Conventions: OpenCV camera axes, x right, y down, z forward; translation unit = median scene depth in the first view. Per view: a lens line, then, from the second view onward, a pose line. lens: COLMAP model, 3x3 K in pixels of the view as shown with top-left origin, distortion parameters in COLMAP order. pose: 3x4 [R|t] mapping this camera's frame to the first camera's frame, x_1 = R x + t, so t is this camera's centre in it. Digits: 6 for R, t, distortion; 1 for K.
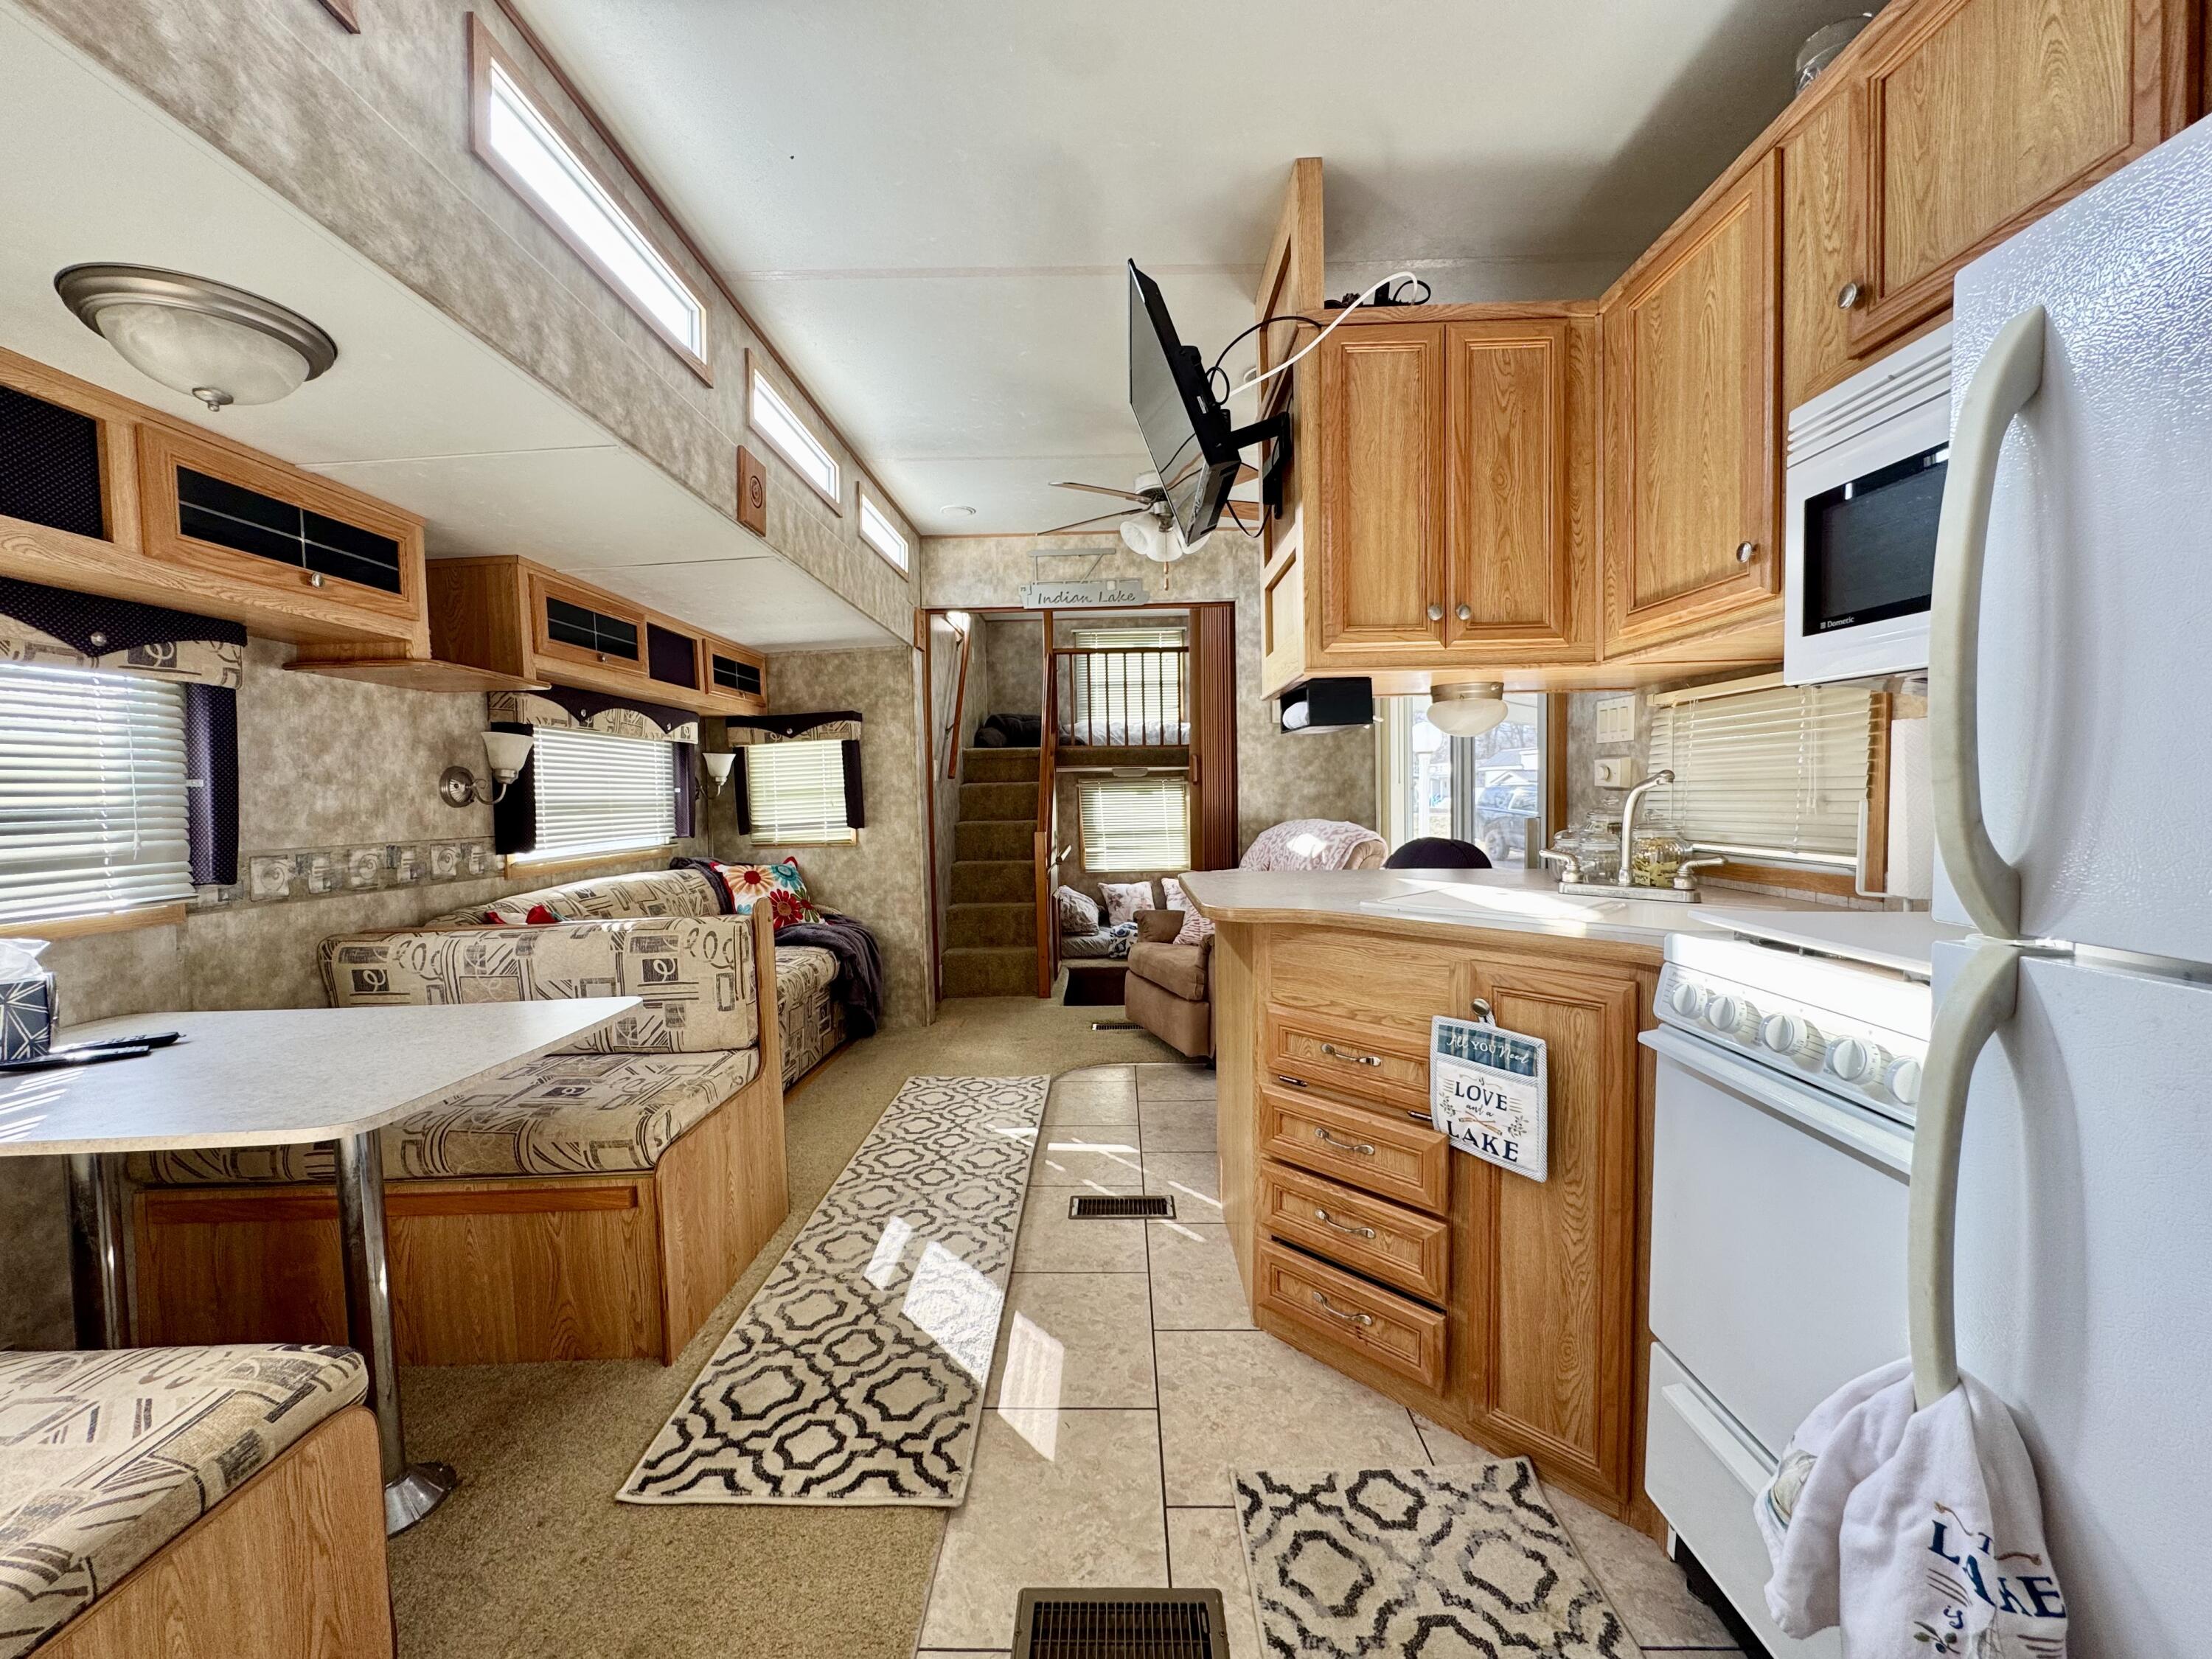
lens RADIAL K [[878.0, 0, 1103.3], [0, 878.0, 829.1], [0, 0, 1]] dist [-0.003993, 0.000360]
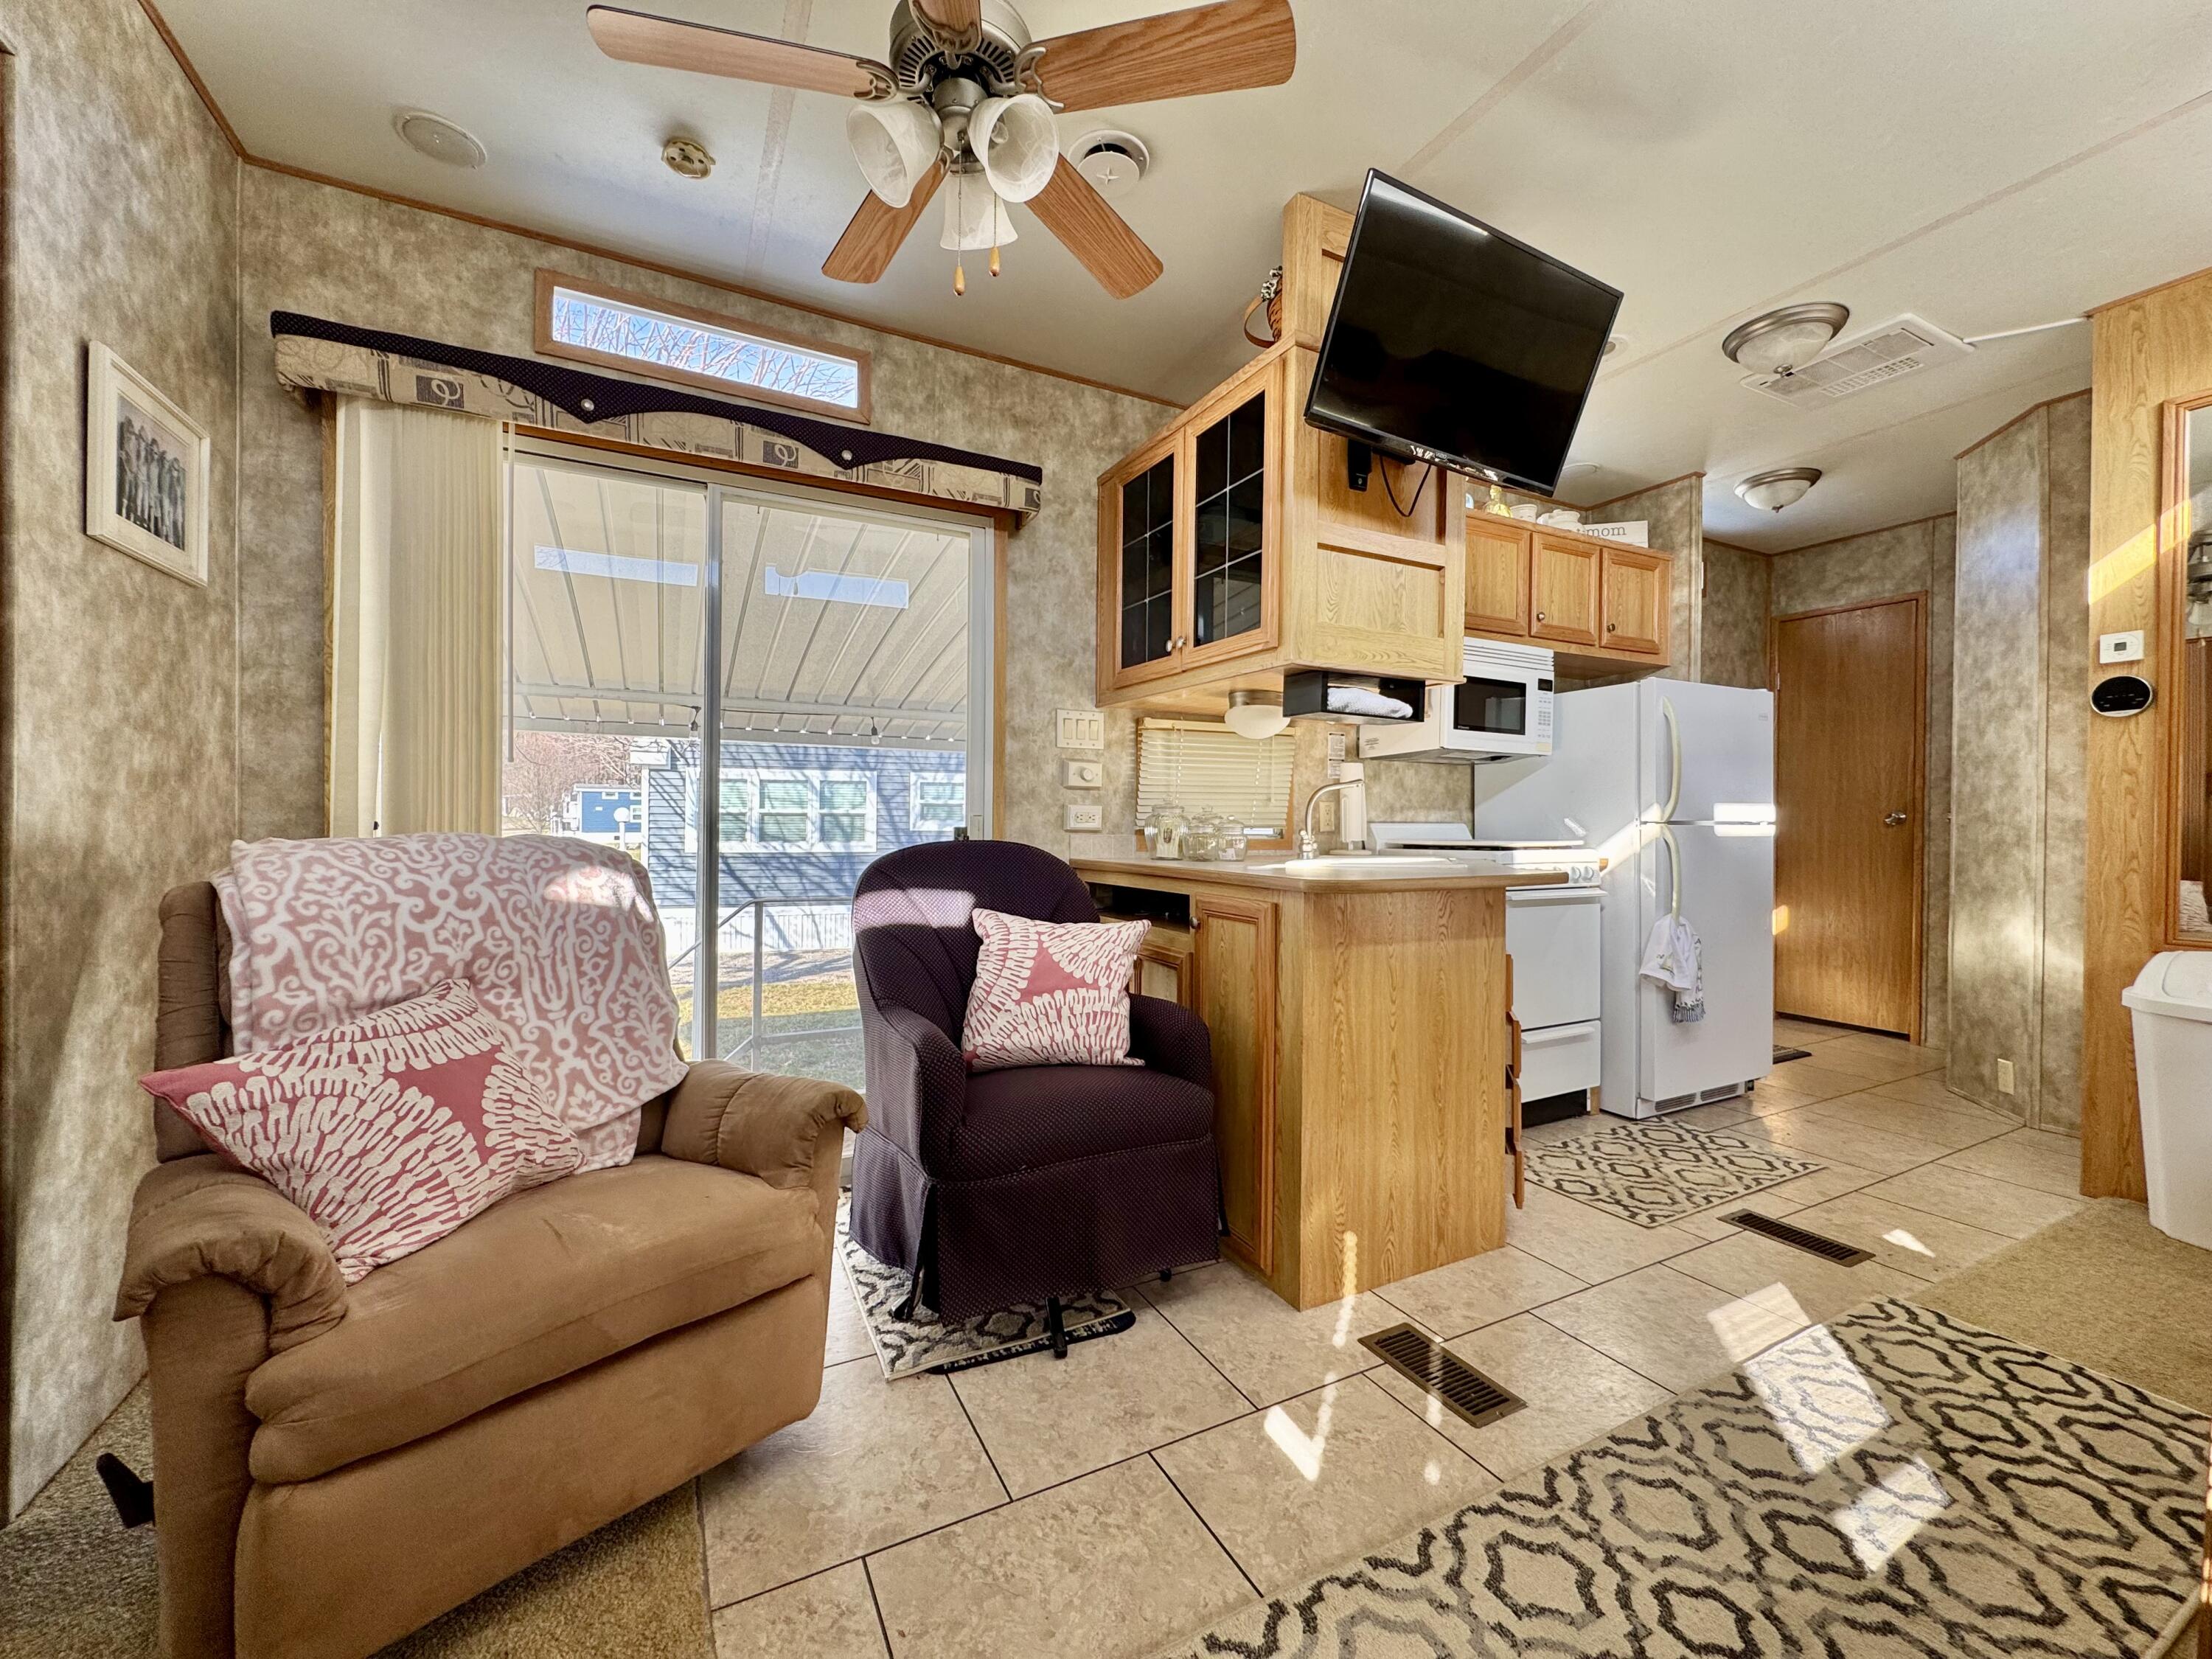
lens RADIAL K [[878.0, 0, 1101.7], [0, 878.0, 828.9], [0, 0, 1]] dist [-0.003993, 0.000360]
pose [[-0.464491, 0.002074, 0.885576, -0.635179], [0.040233, 0.999014, 0.018763, -0.018589], [-0.884664, 0.044345, -0.464116, 2.103839]]
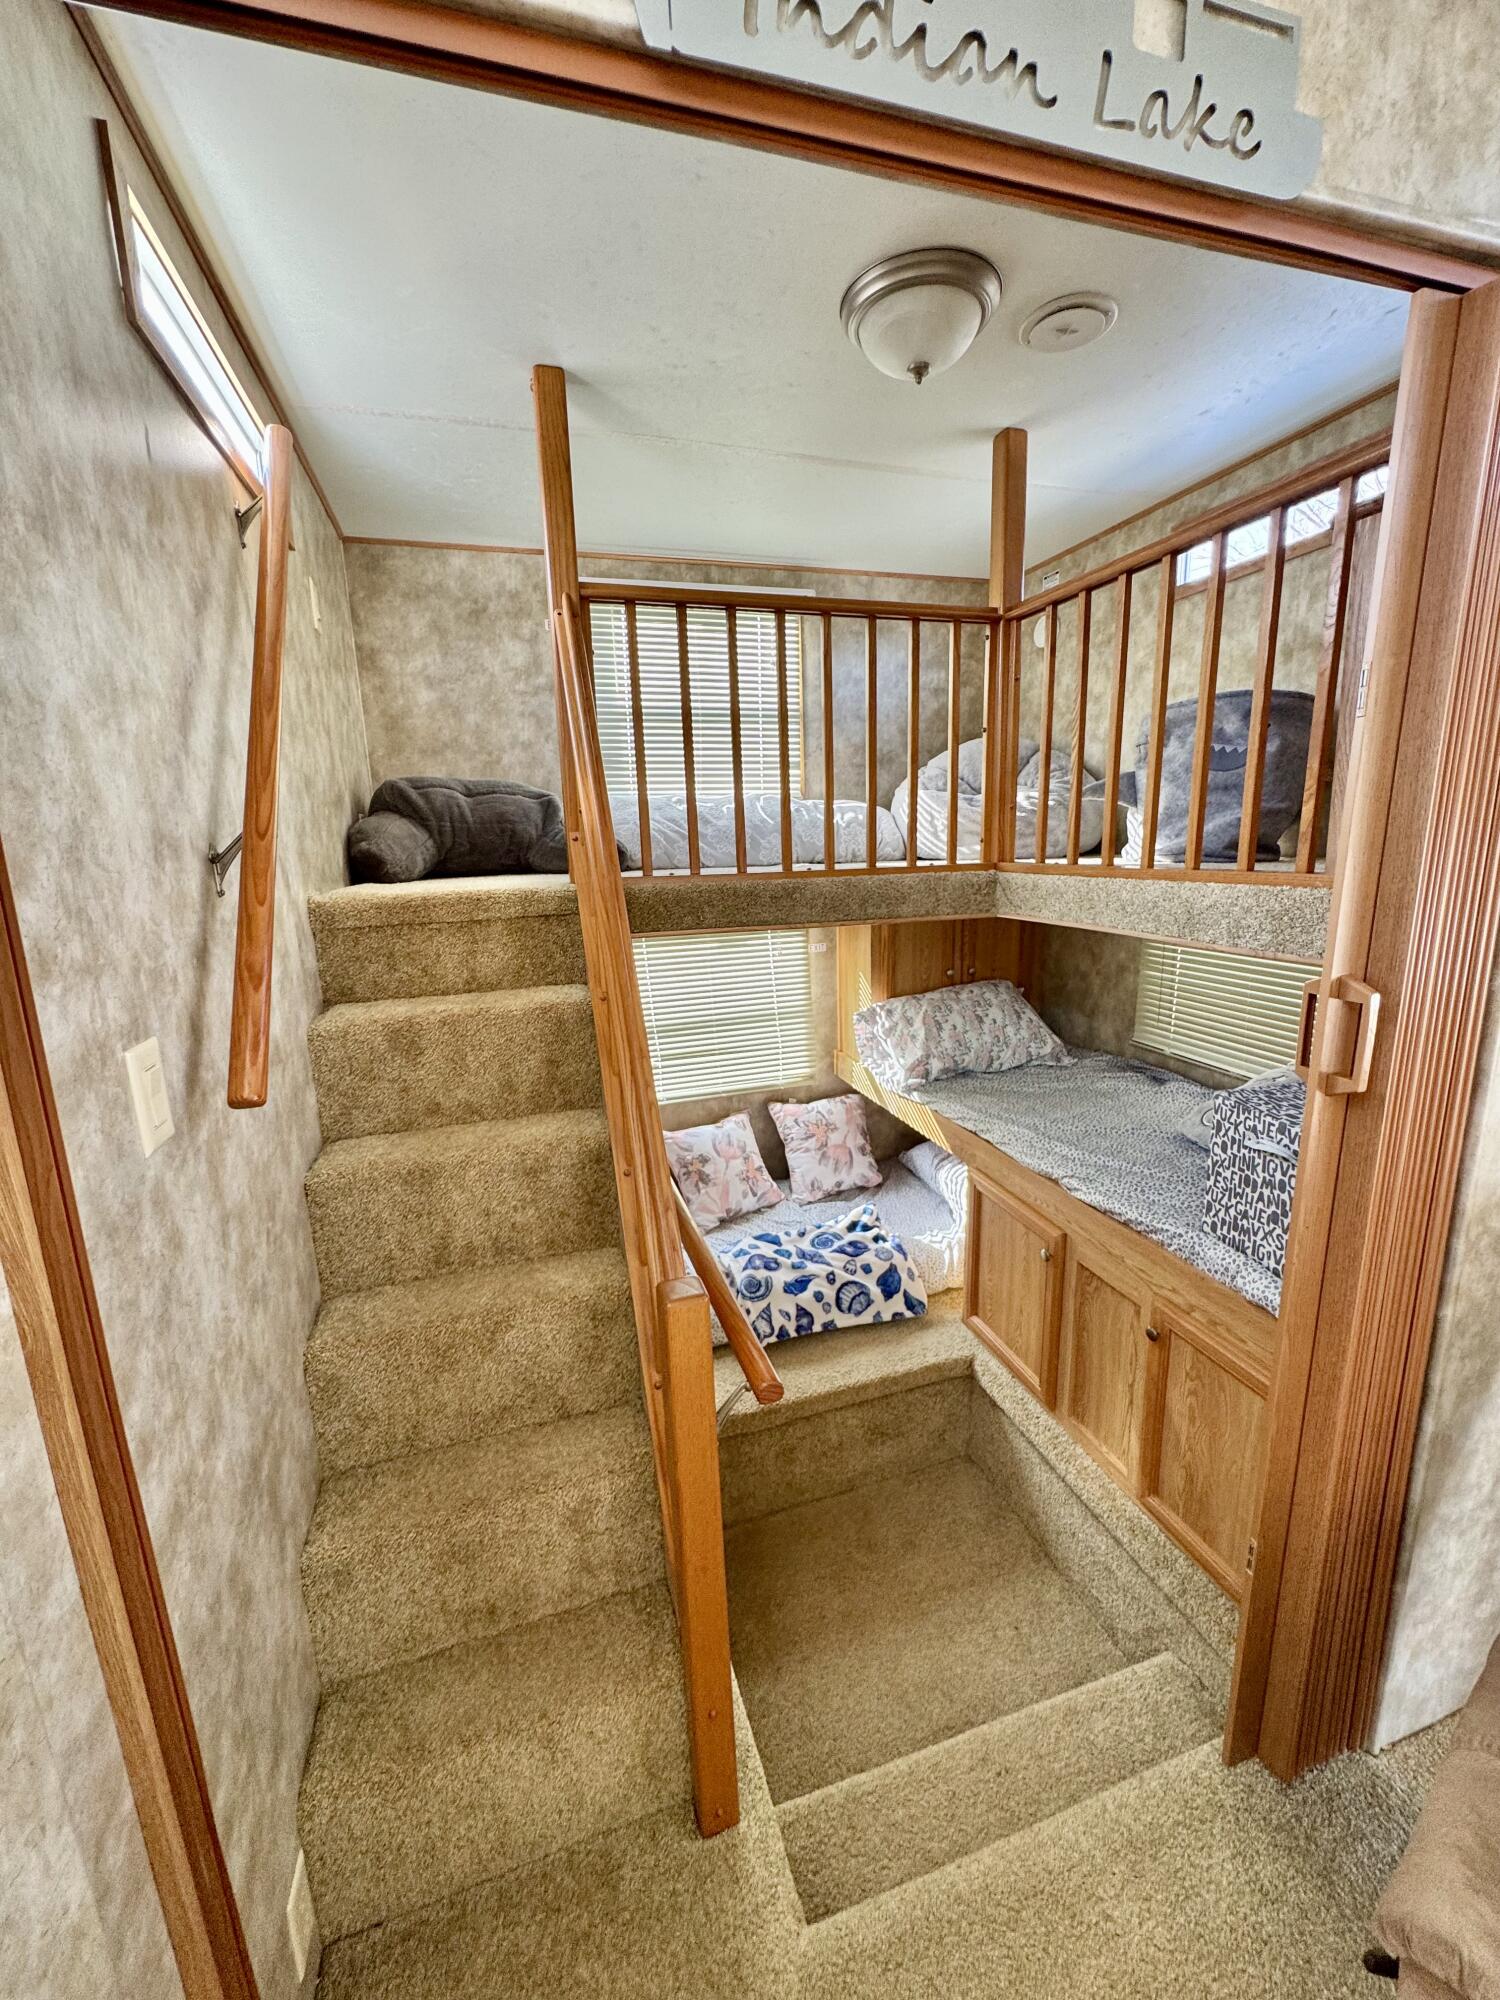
lens RADIAL K [[793.8, 0, 747.4], [0, 793.8, 996.0], [0, 0, 1]] dist [-0.003993, 0.000360]
pose [[0.949886, -0.077459, 0.302848, -0.316330], [0.032693, 0.988117, 0.150188, -0.299166], [-0.310883, -0.132760, 0.941130, 2.168827]]
